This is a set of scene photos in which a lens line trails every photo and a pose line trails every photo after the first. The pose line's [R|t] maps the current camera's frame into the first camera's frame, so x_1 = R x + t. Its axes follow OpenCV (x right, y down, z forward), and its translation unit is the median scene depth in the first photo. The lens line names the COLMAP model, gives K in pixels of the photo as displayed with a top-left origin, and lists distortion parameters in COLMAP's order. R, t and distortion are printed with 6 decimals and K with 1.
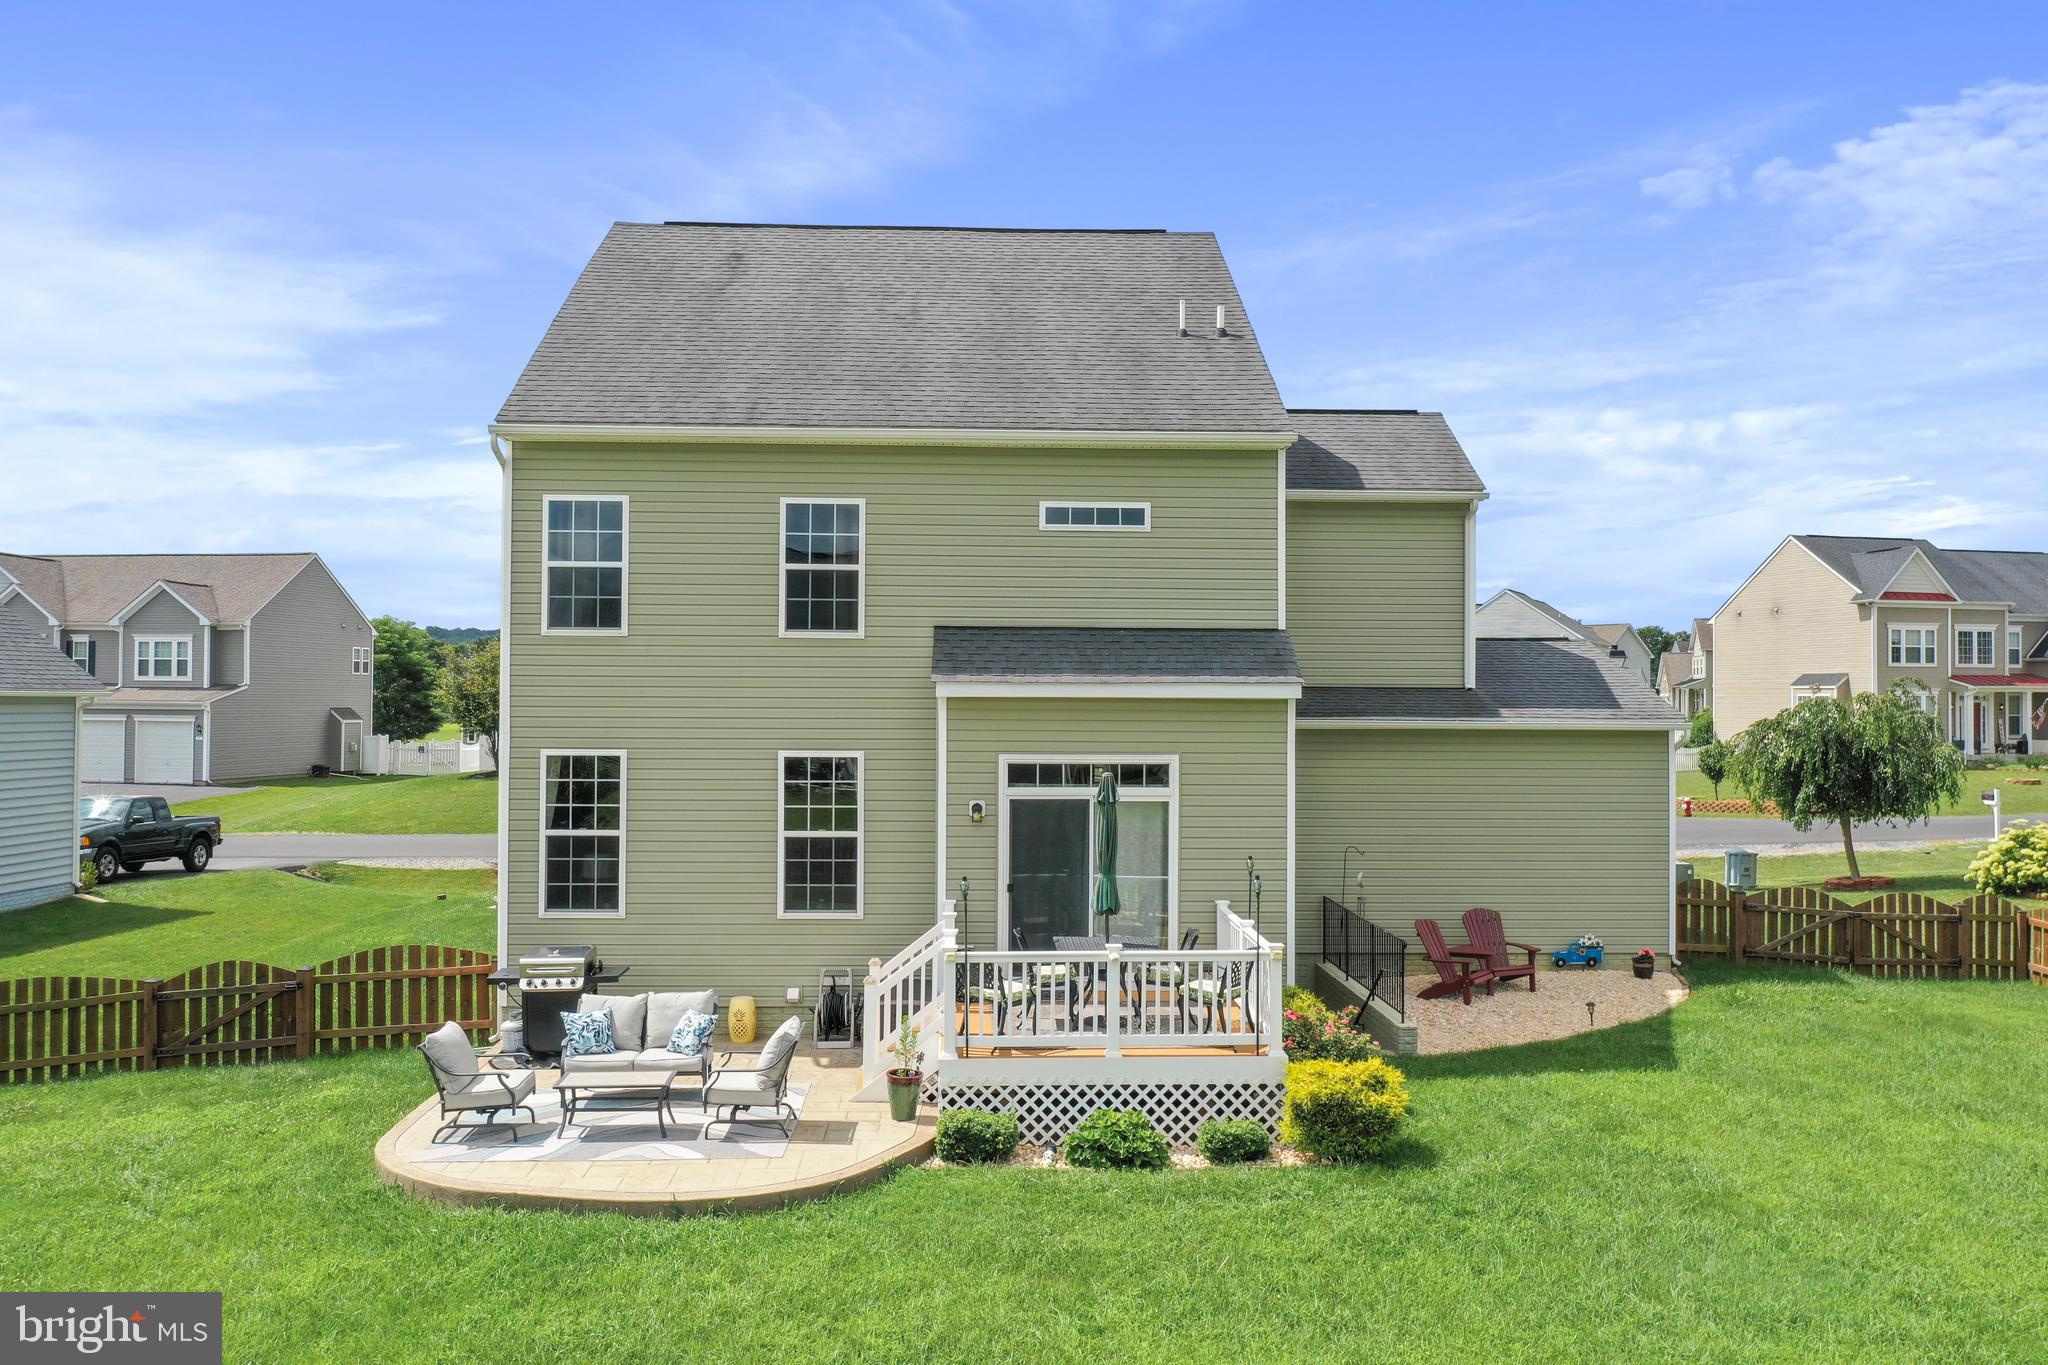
lens RADIAL K [[1626.2, 0, 1019.0], [0, 1626.2, 673.1], [0, 0, 1]] dist [-0.007625, -0.001146]
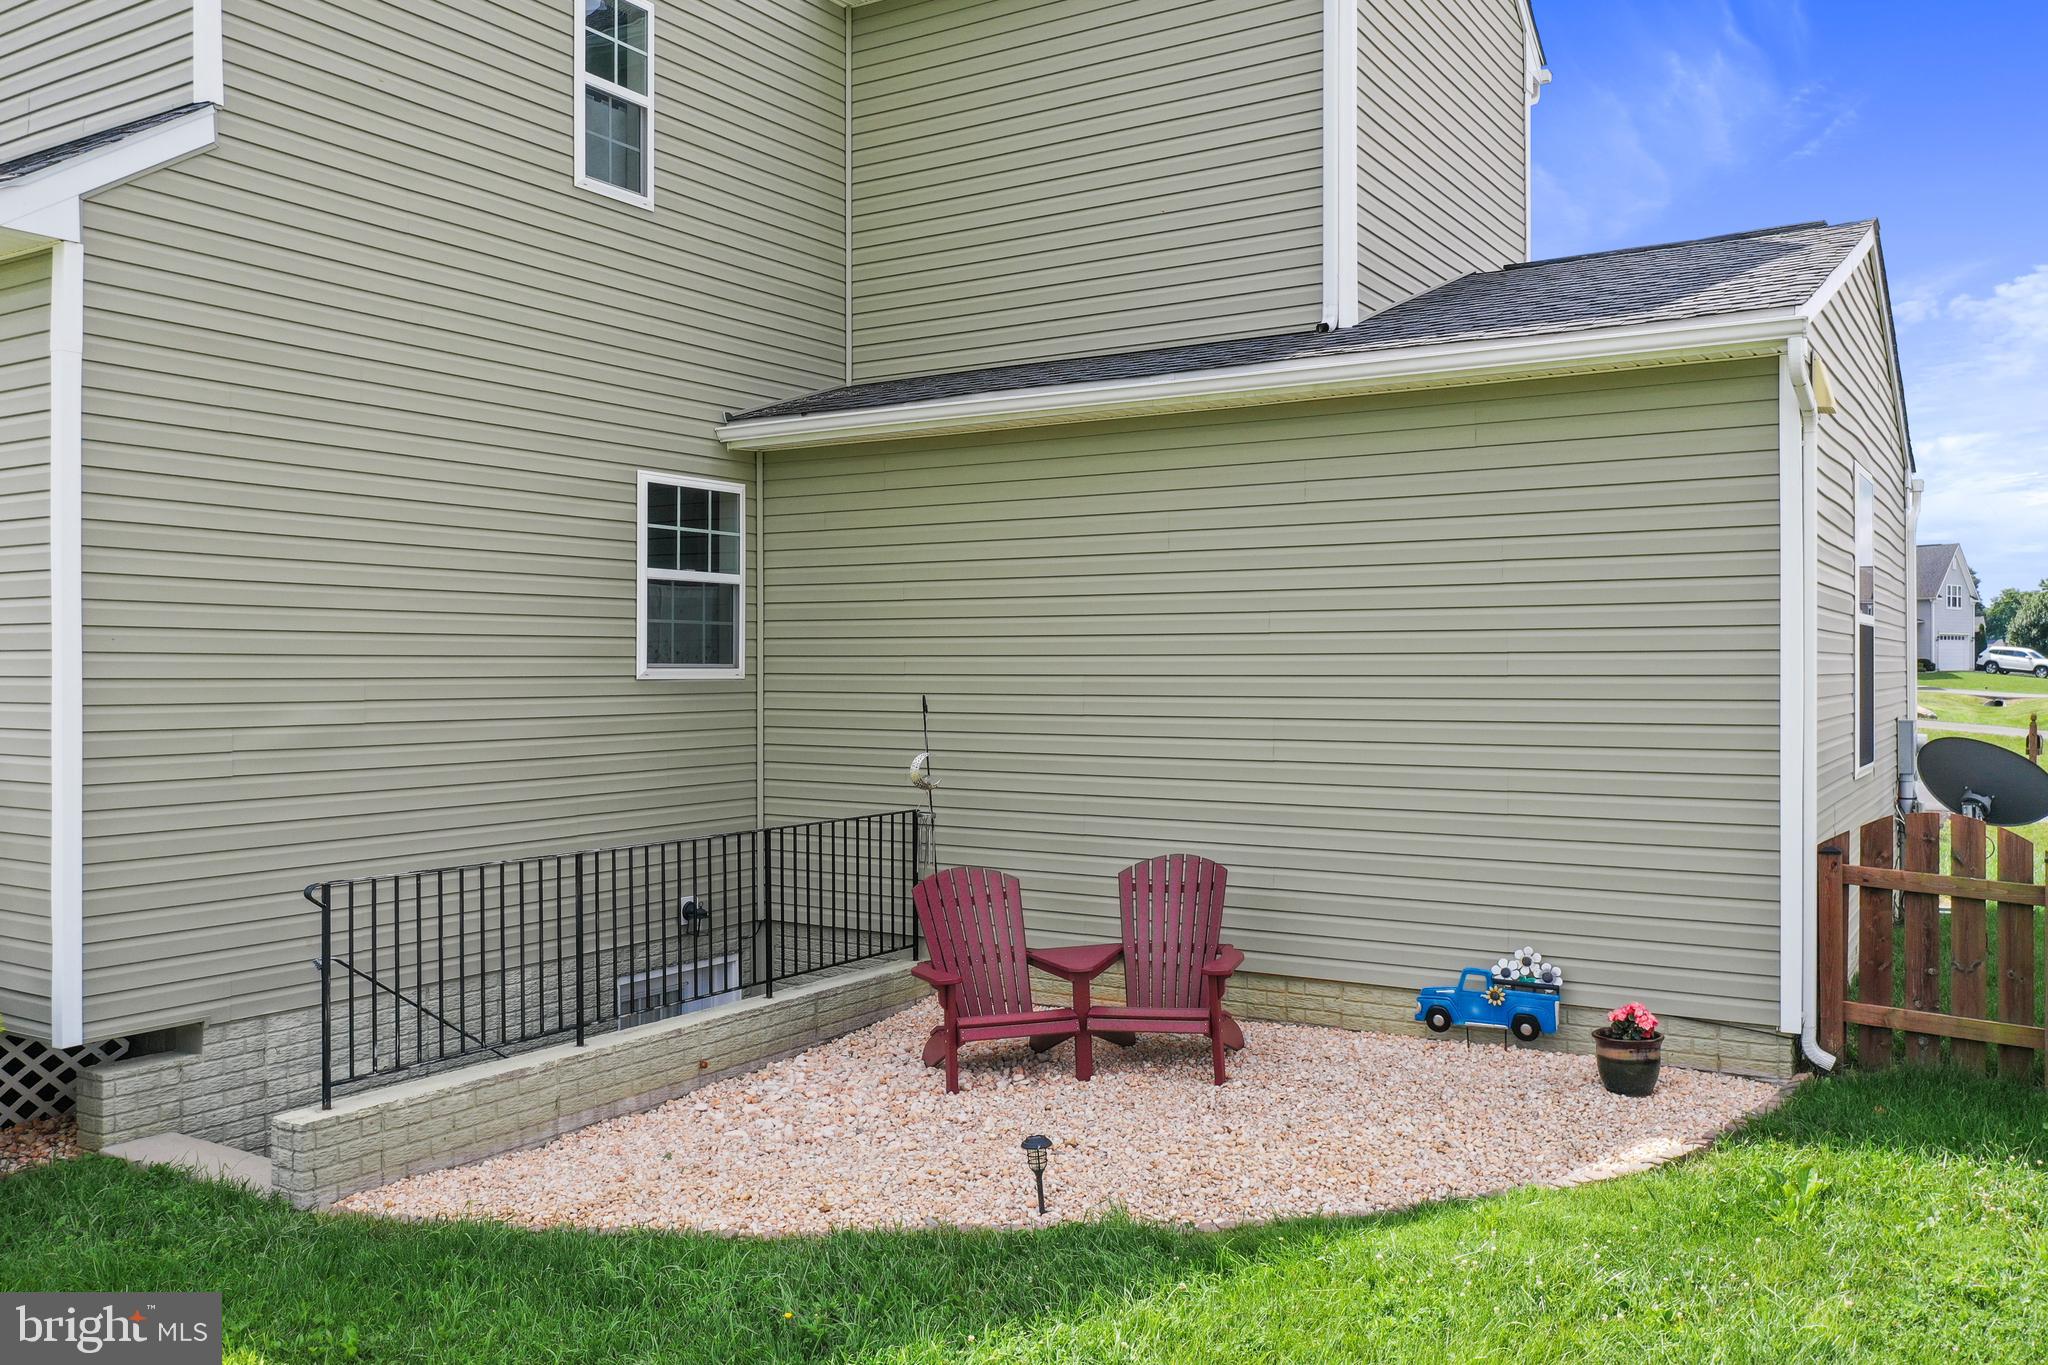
lens RADIAL K [[1626.2, 0, 1018.8], [0, 1626.2, 680.5], [0, 0, 1]] dist [-0.007625, -0.001146]
pose [[0.823071, -0.003958, -0.567925, 0.568507], [0.014525, 0.999795, 0.014083, 0.116228], [0.567753, -0.019841, 0.822960, 0.788694]]
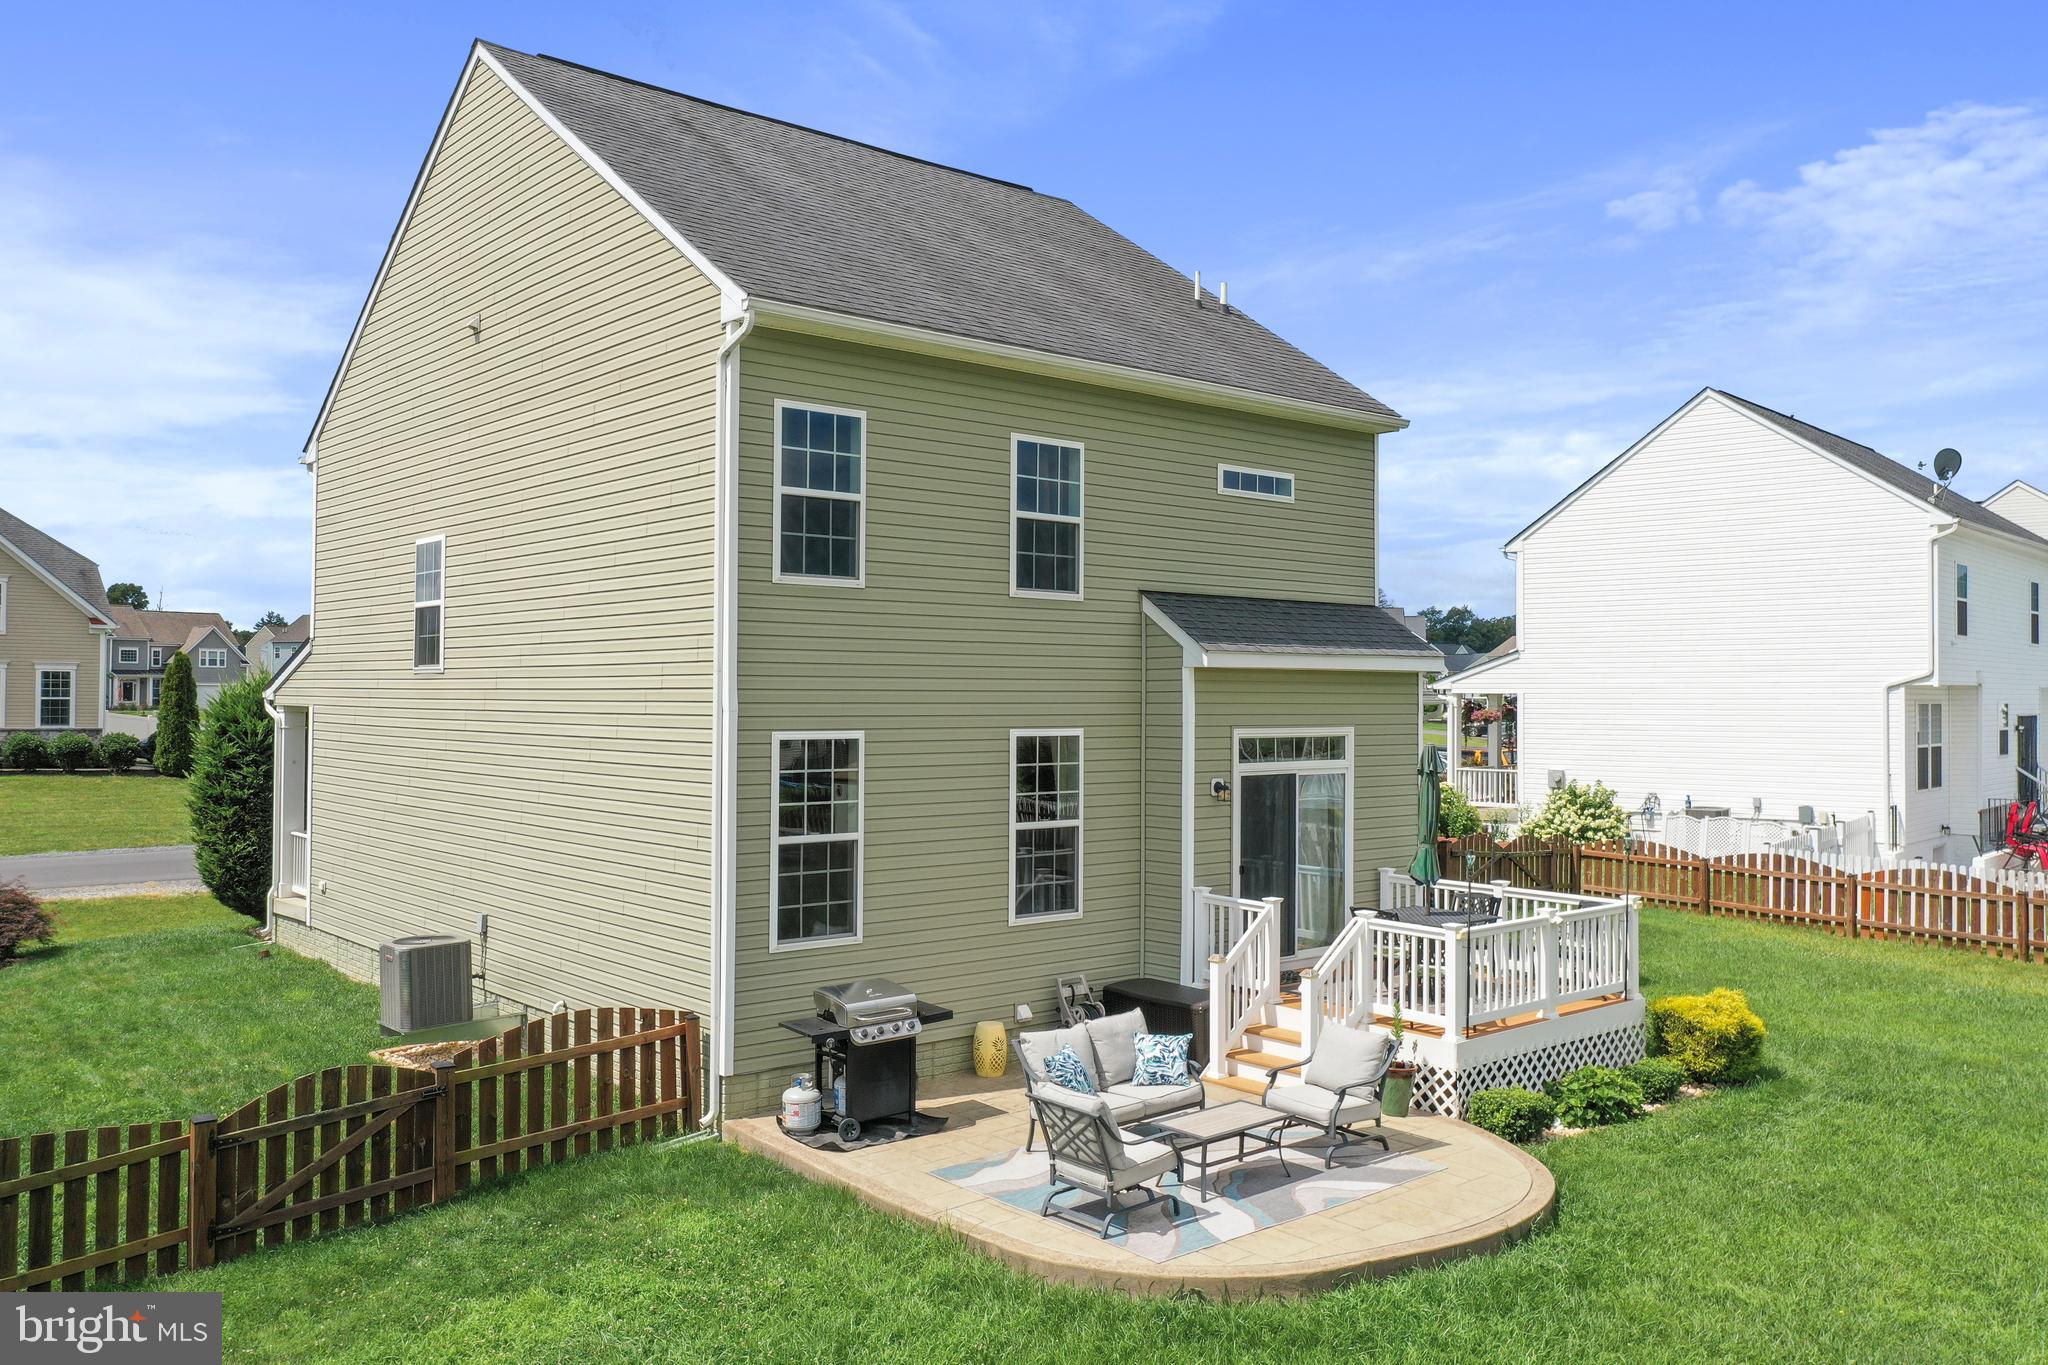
lens RADIAL K [[1626.2, 0, 1017.1], [0, 1626.2, 670.8], [0, 0, 1]] dist [-0.007625, -0.001146]
pose [[0.784754, 0.007136, 0.619766, -0.674396], [-0.009808, 0.999951, 0.000906, 0.016250], [-0.619730, -0.006790, 0.784786, 0.328761]]
